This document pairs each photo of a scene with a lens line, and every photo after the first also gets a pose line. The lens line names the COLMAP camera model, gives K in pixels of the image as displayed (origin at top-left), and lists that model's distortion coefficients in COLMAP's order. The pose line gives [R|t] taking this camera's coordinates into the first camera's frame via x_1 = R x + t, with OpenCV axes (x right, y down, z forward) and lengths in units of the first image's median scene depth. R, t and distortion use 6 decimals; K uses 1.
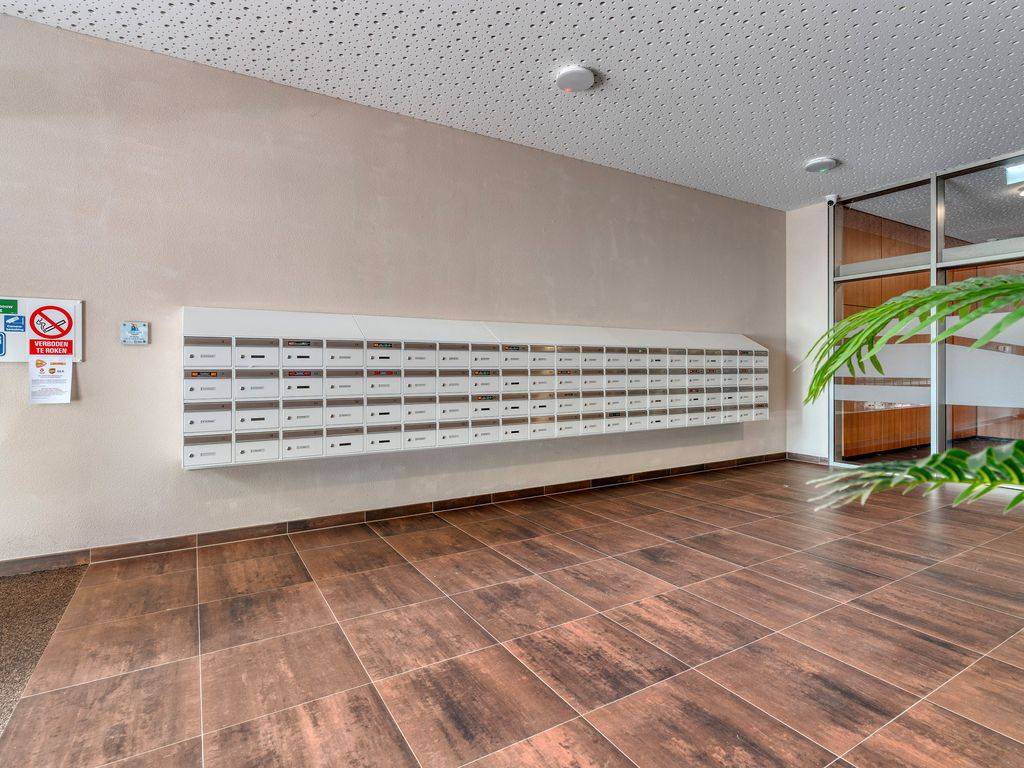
lens RADIAL K [[525.7, 0, 495.0], [0, 525.7, 366.0], [0, 0, 1]] dist [-0.003929, 0.001077]
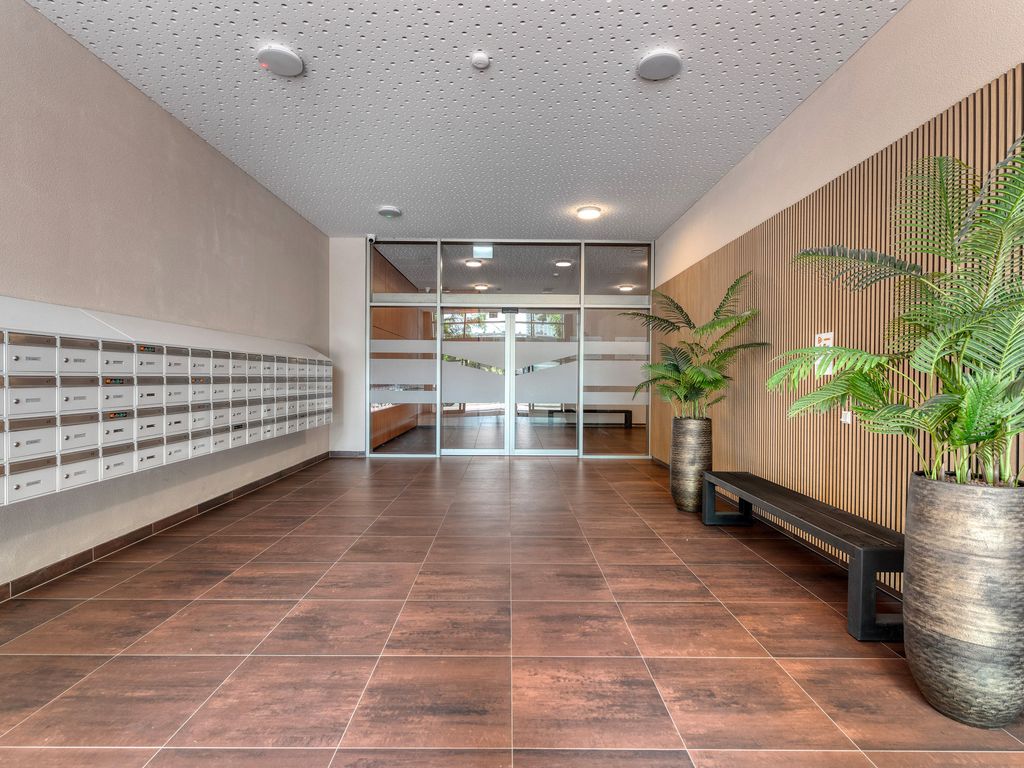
lens RADIAL K [[525.7, 0, 509.0], [0, 525.7, 384.5], [0, 0, 1]] dist [-0.003929, 0.001077]
pose [[0.509239, -0.006859, 0.860598, -0.470530], [-0.009068, 0.999870, 0.013335, 0.003501], [-0.860577, -0.014595, 0.509111, 0.198927]]
